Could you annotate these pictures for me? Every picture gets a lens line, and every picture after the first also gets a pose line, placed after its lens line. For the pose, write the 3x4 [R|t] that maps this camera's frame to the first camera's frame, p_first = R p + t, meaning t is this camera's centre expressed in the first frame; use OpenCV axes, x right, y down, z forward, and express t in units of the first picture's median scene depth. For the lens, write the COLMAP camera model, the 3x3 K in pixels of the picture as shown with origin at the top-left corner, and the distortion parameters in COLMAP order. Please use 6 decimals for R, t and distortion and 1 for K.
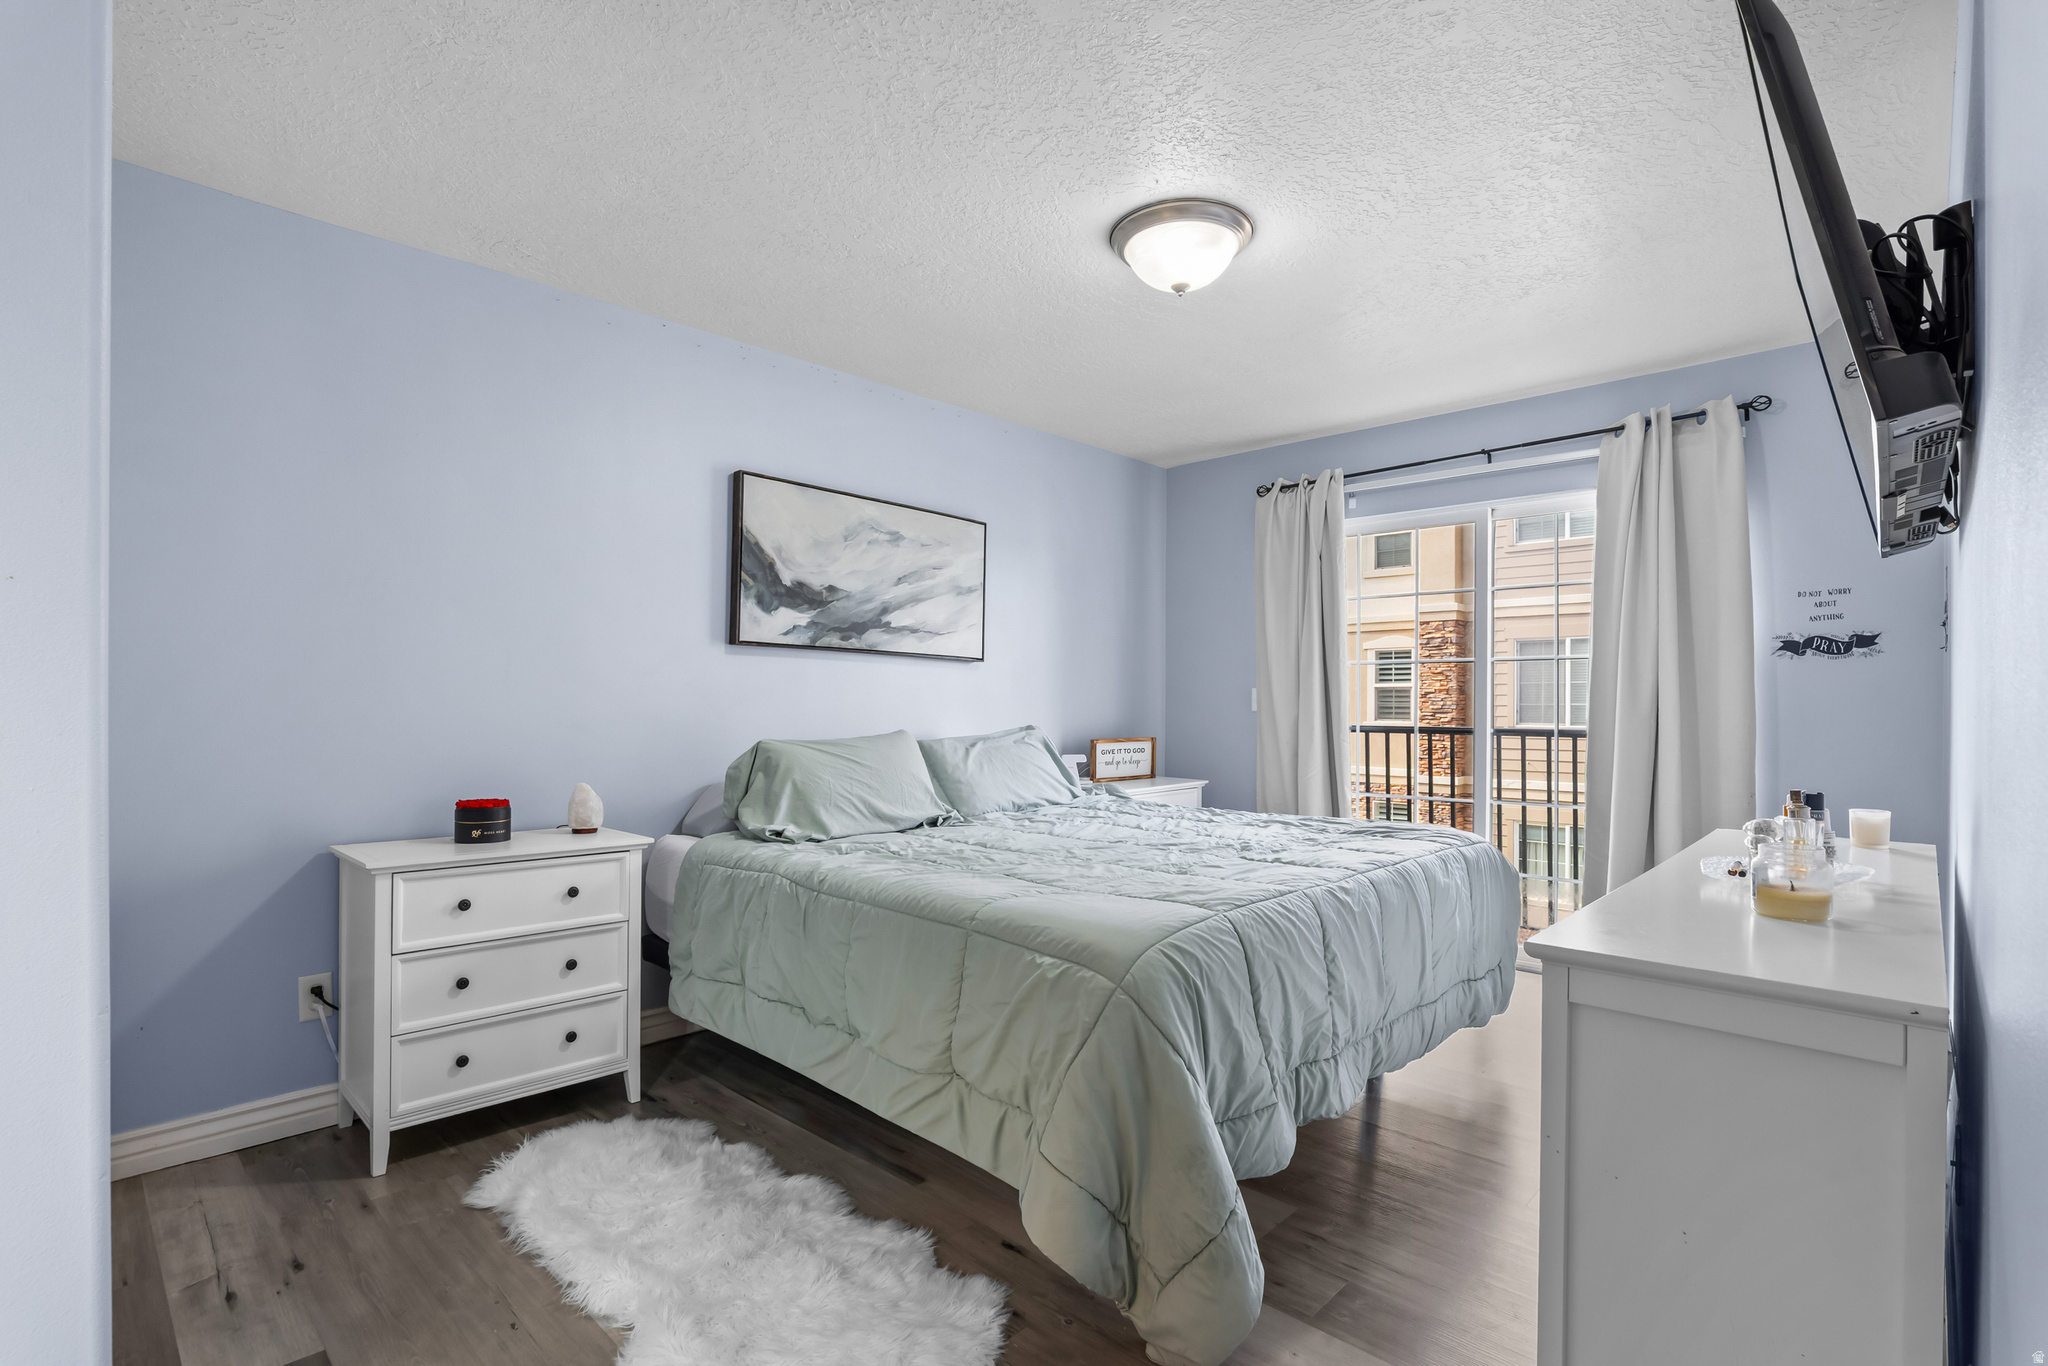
lens RADIAL K [[940.0, 0, 1024.0], [0, 940.0, 683.0], [0, 0, 1]] dist [-0.000270, -0.000013]
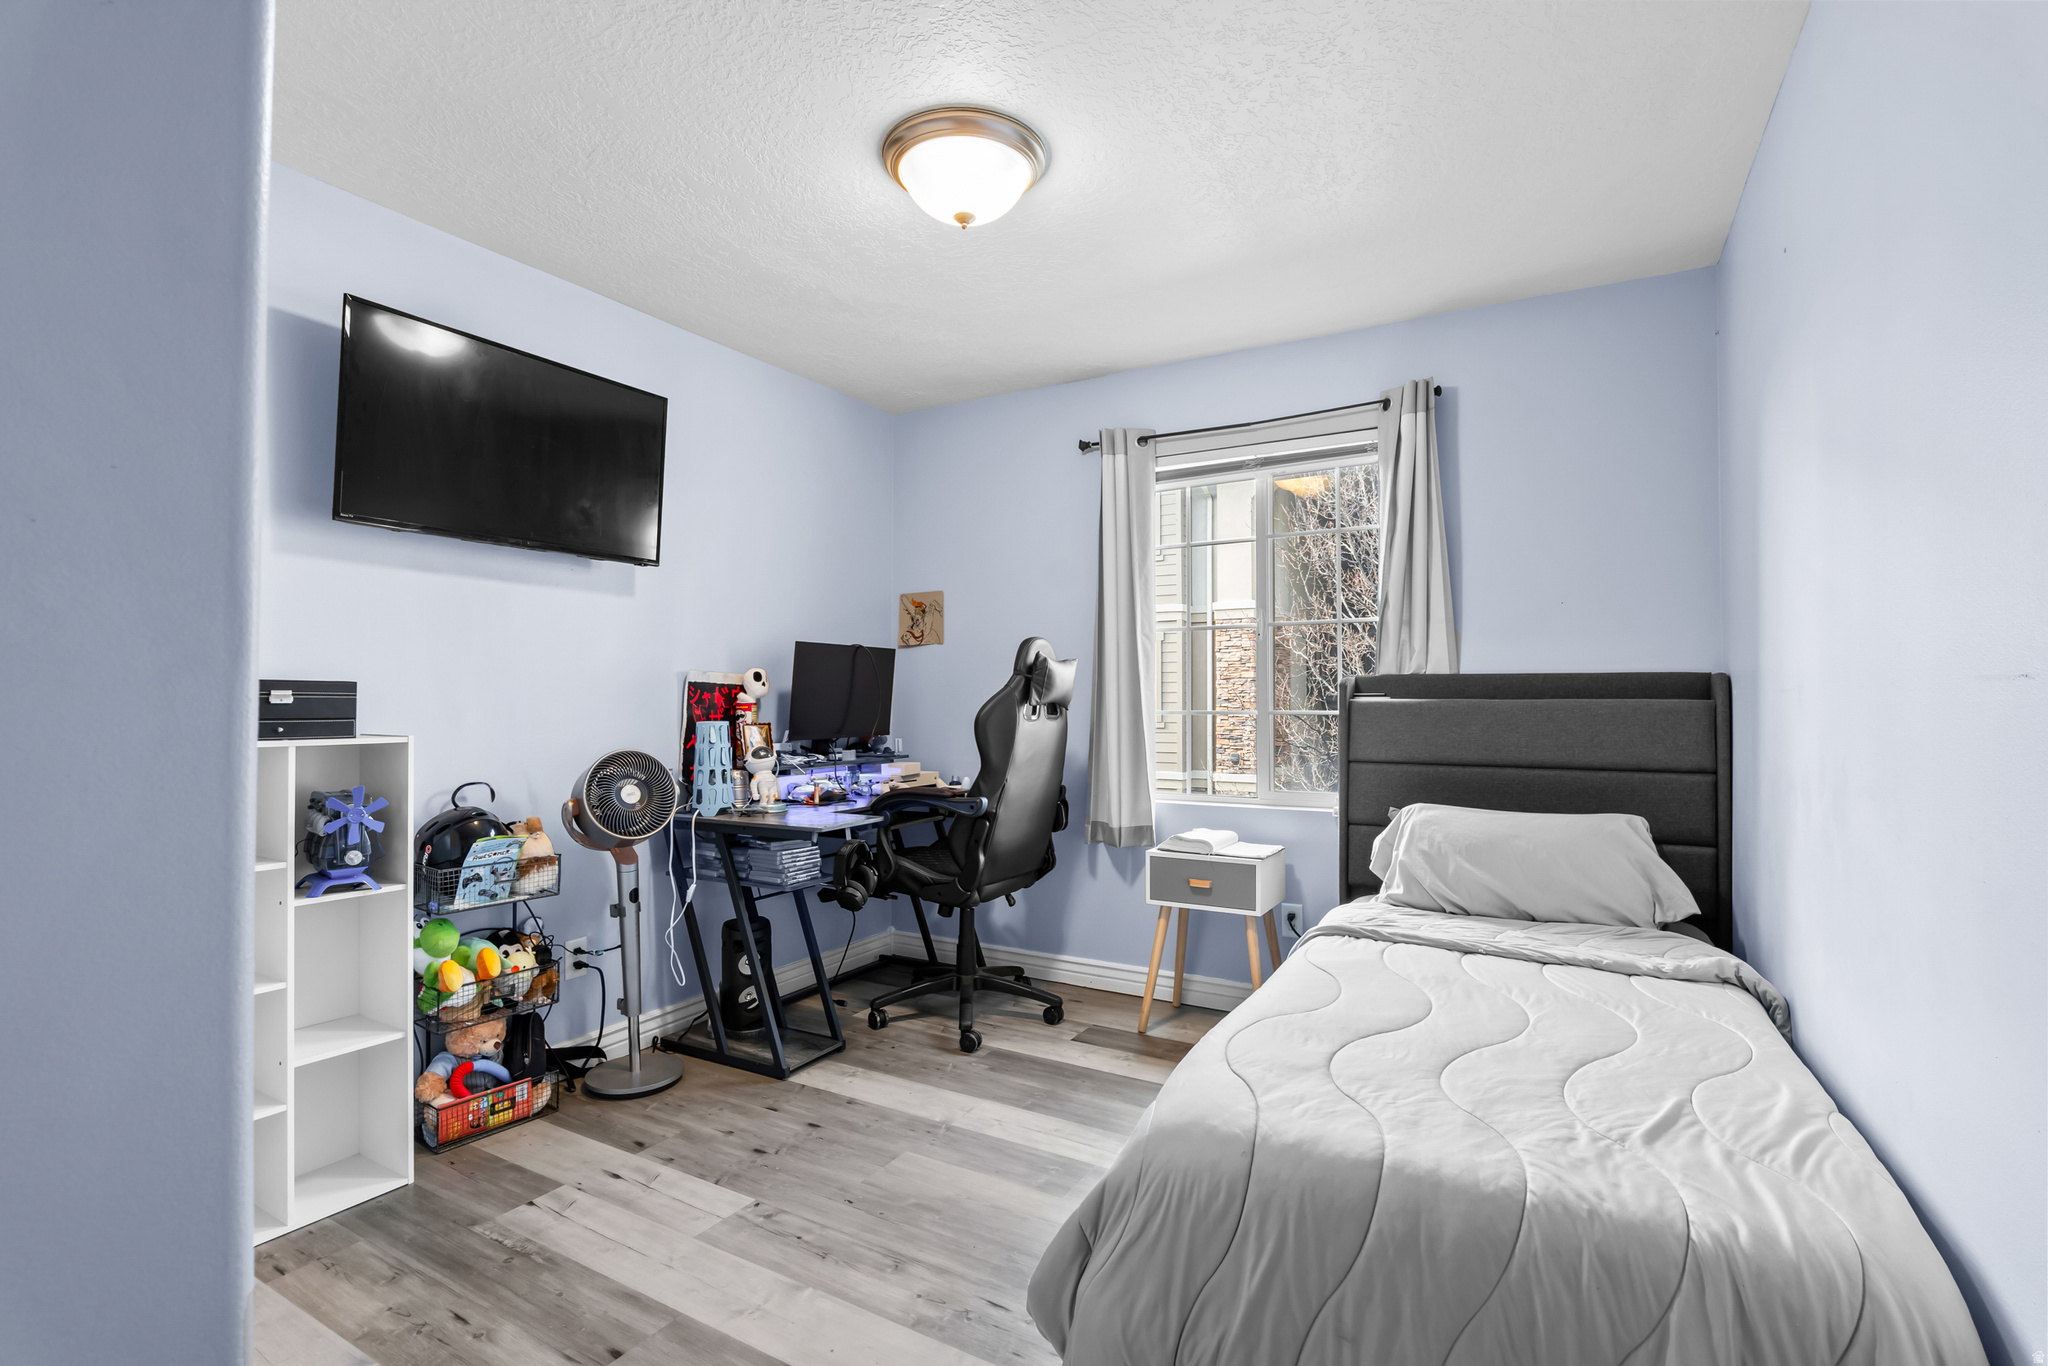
lens RADIAL K [[940.0, 0, 1024.0], [0, 940.0, 683.0], [0, 0, 1]] dist [-0.000270, -0.000013]
pose [[0.889679, 0.000974, 0.456585, -0.115746], [-0.000659, 0.999999, -0.000849, -0.017393], [-0.456585, 0.000455, 0.889680, 0.197473]]
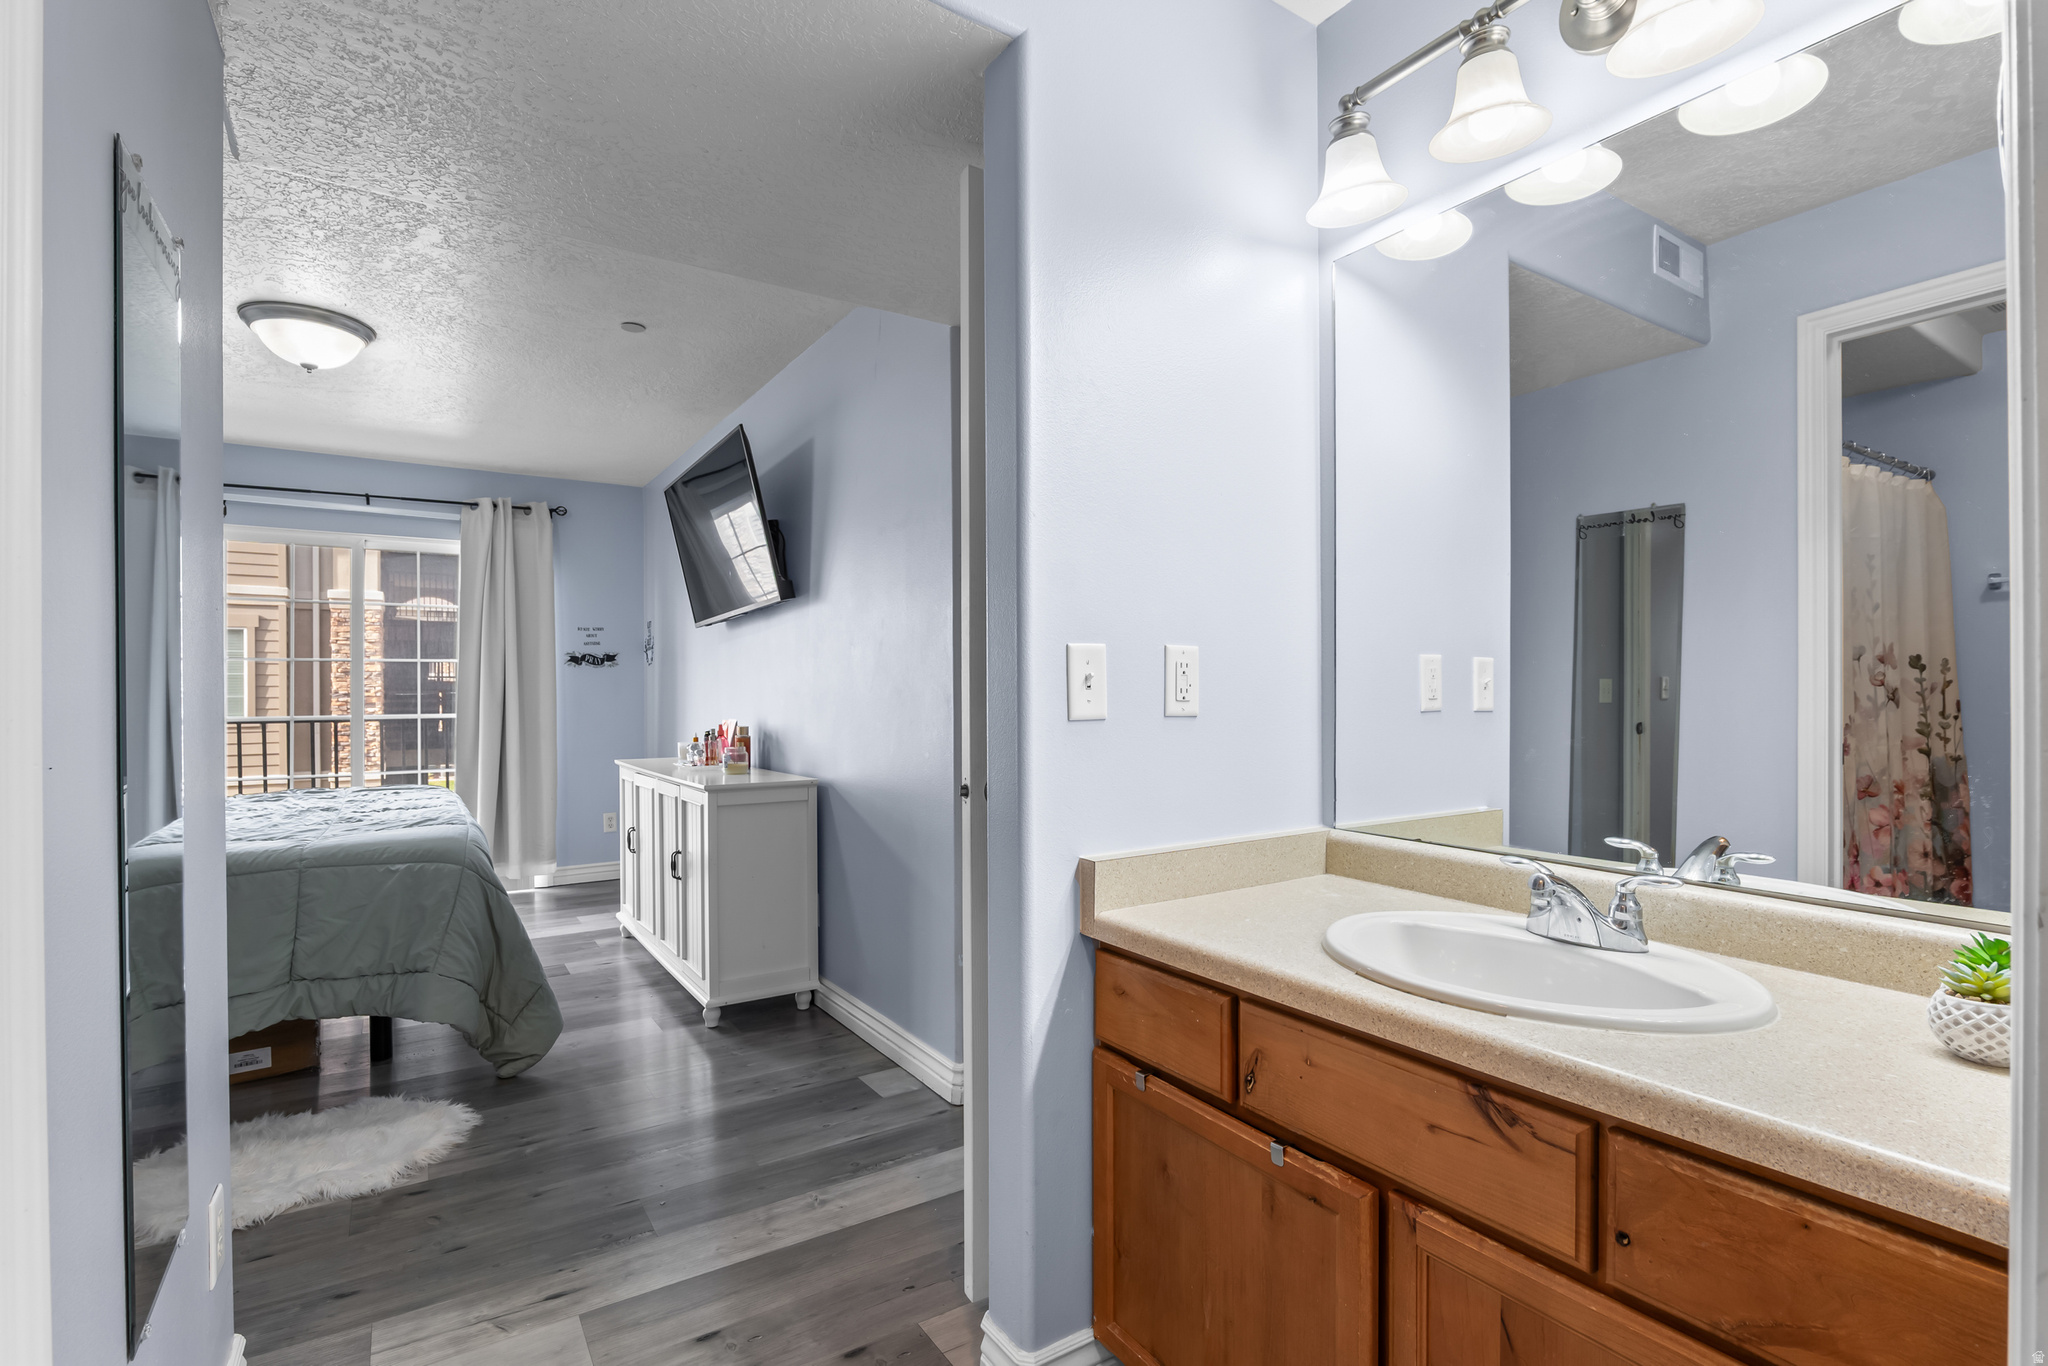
lens RADIAL K [[940.0, 0, 1024.0], [0, 940.0, 683.0], [0, 0, 1]] dist [-0.000270, -0.000013]
pose [[0.232632, -0.001155, 0.972564, -0.632399], [0.000231, 0.999999, 0.001132, 0.000679], [-0.972565, -0.000038, 0.232632, -0.167211]]
